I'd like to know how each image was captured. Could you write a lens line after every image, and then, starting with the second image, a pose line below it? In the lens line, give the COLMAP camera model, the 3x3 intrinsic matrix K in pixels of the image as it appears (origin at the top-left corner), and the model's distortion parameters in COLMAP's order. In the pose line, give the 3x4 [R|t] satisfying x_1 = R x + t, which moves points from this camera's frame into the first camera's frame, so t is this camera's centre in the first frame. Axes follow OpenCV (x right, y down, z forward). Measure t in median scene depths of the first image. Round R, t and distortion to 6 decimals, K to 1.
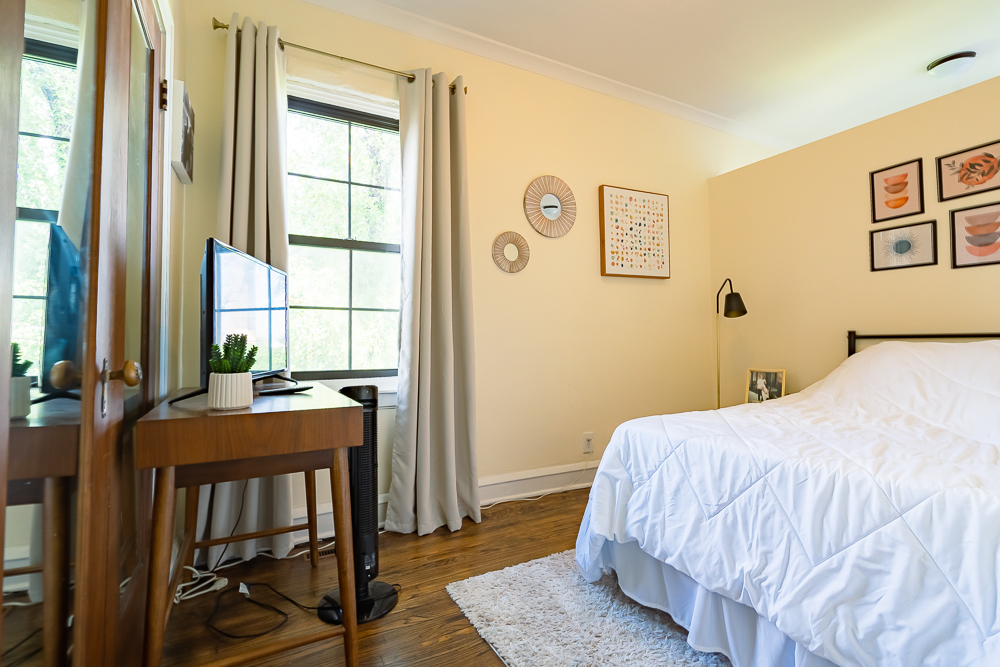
lens RADIAL K [[475.3, 0, 499.9], [0, 475.3, 332.1], [0, 0, 1]] dist [-0.001336, -0.000005]
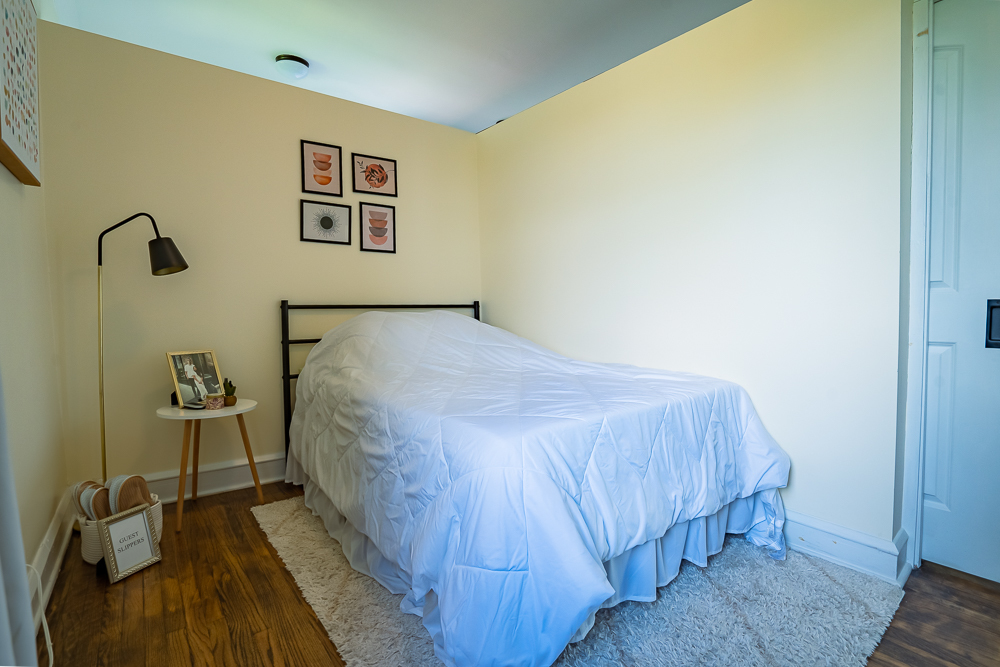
lens RADIAL K [[475.3, 0, 499.9], [0, 475.3, 327.6], [0, 0, 1]] dist [-0.001336, -0.000005]
pose [[-0.150830, -0.022885, 0.988295, -0.273124], [-0.005689, 0.999736, 0.022281, 0.029741], [-0.988543, -0.002262, -0.150920, 0.774783]]
